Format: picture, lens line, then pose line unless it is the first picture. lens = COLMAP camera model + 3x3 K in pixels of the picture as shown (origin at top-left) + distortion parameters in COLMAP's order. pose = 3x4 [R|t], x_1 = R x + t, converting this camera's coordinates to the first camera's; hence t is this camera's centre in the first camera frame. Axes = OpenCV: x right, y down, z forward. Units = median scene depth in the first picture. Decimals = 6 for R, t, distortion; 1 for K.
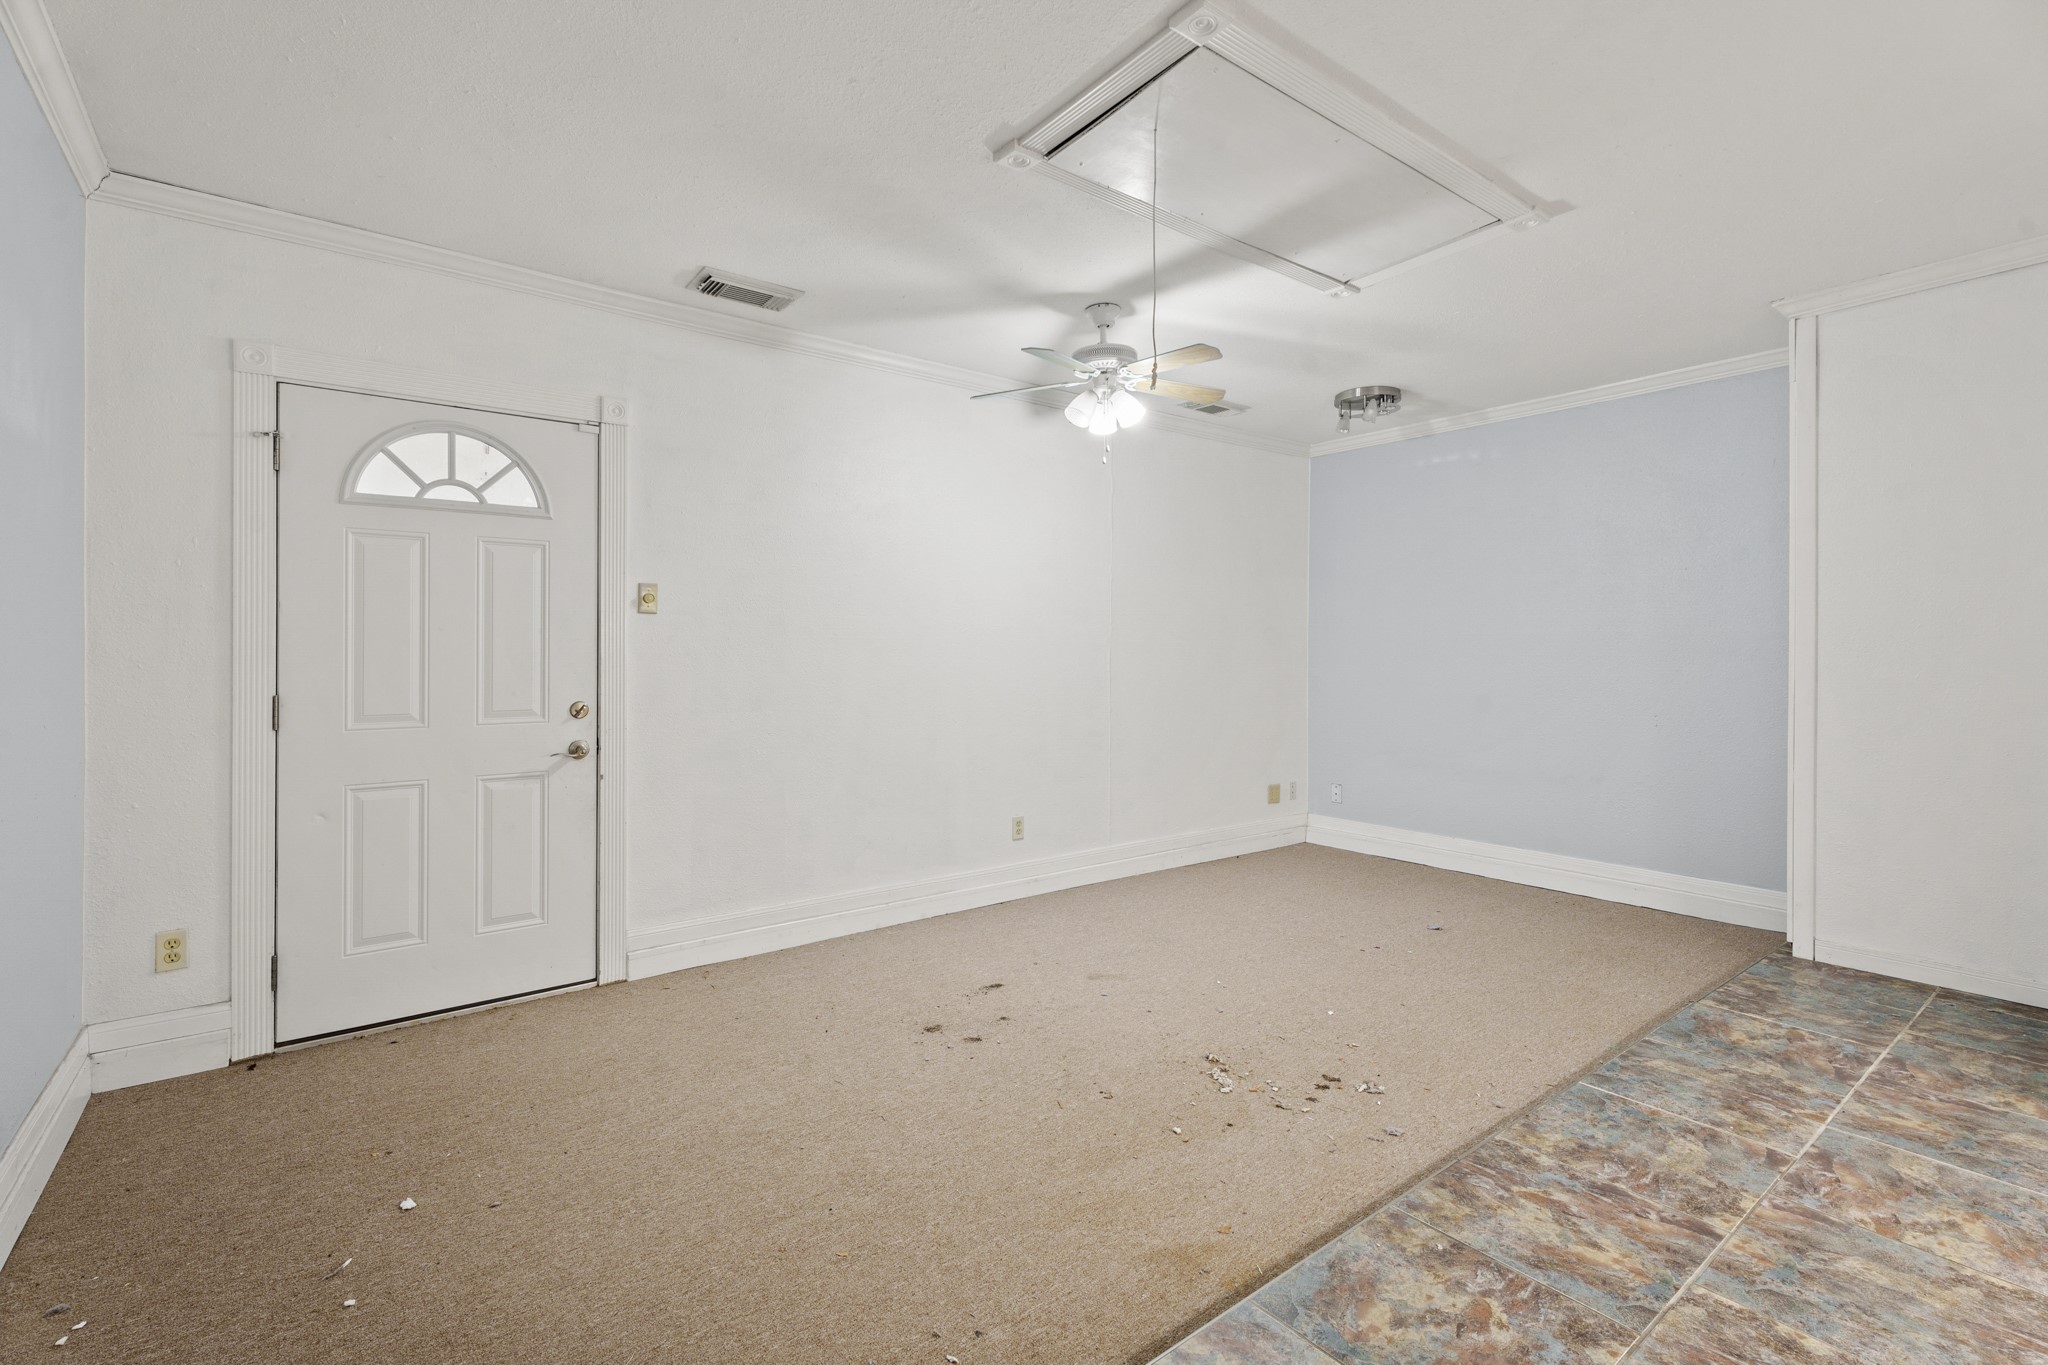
lens RADIAL K [[914.1, 0, 1021.9], [0, 914.1, 667.1], [0, 0, 1]] dist [-0.001423, 0.000375]
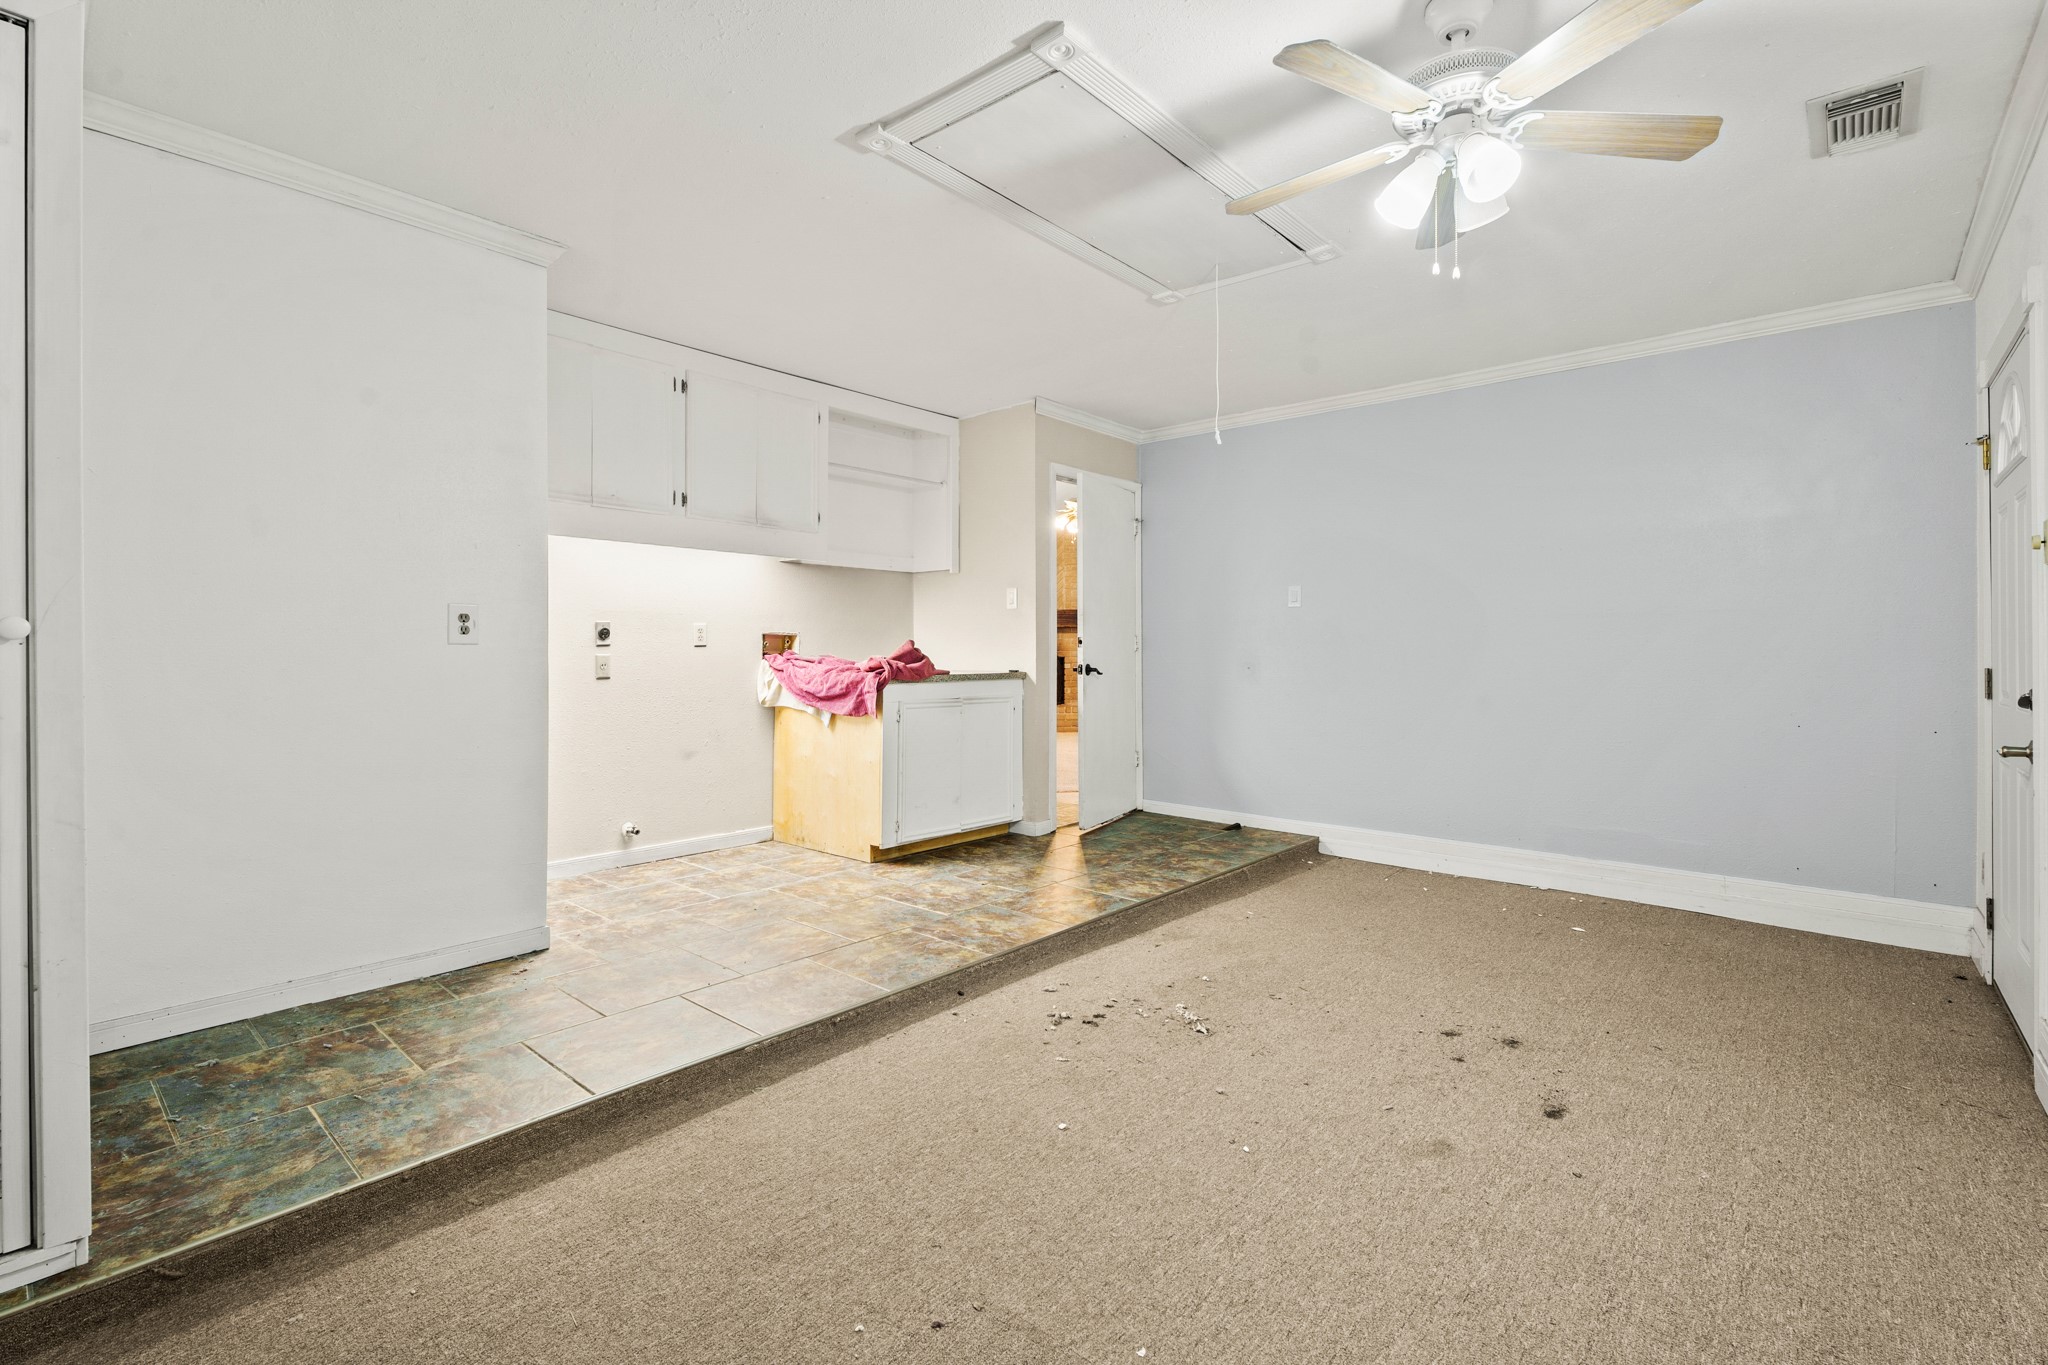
lens RADIAL K [[914.1, 0, 1026.5], [0, 914.1, 665.0], [0, 0, 1]] dist [-0.001423, 0.000375]
pose [[-0.980942, 0.000219, -0.194301, 0.775015], [-0.005646, 0.999545, 0.029633, 0.001132], [0.194219, 0.030166, -0.980494, 2.527464]]
